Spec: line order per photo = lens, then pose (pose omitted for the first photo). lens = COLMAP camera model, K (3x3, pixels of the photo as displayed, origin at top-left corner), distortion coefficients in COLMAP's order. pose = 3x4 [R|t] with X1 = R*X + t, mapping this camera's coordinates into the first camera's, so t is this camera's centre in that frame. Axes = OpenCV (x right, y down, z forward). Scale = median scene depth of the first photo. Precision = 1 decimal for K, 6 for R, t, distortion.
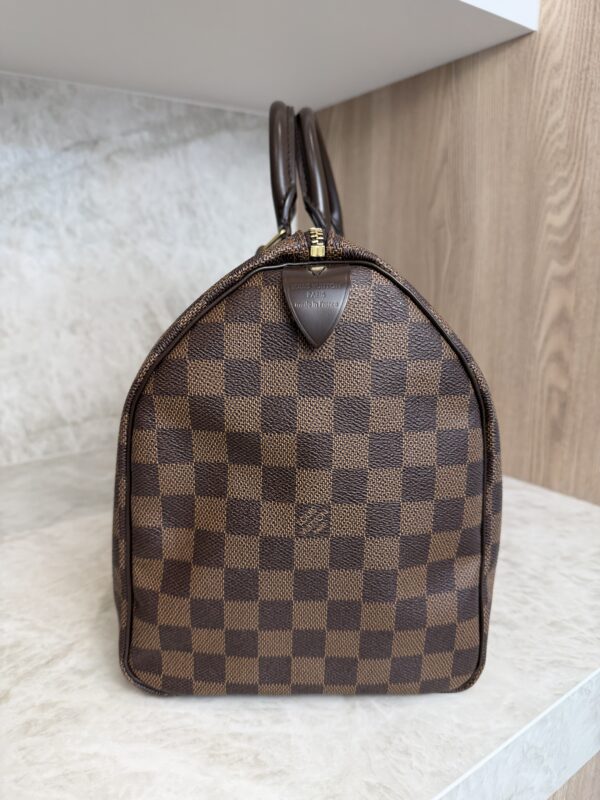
lens RADIAL K [[581.6, 0, 297.4], [0, 581.6, 399.7], [0, 0, 1]] dist [-0.027918, 0.006718]
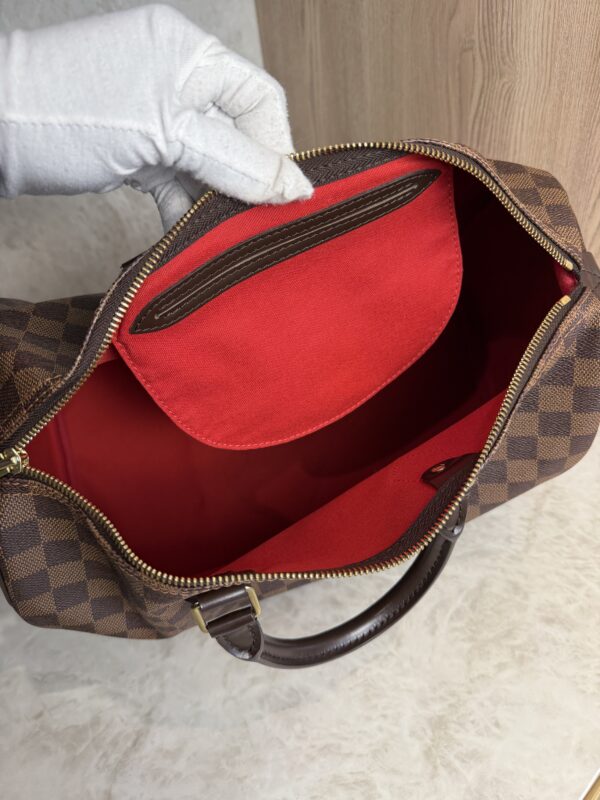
lens RADIAL K [[587.4, 0, 299.1], [0, 587.4, 397.1], [0, 0, 1]] dist [-0.034334, 0.009609]
pose [[0.989885, -0.141583, 0.008994, -0.033762], [0.121763, 0.880428, 0.458280, -0.307646], [-0.072804, -0.452549, 0.888763, 0.189018]]
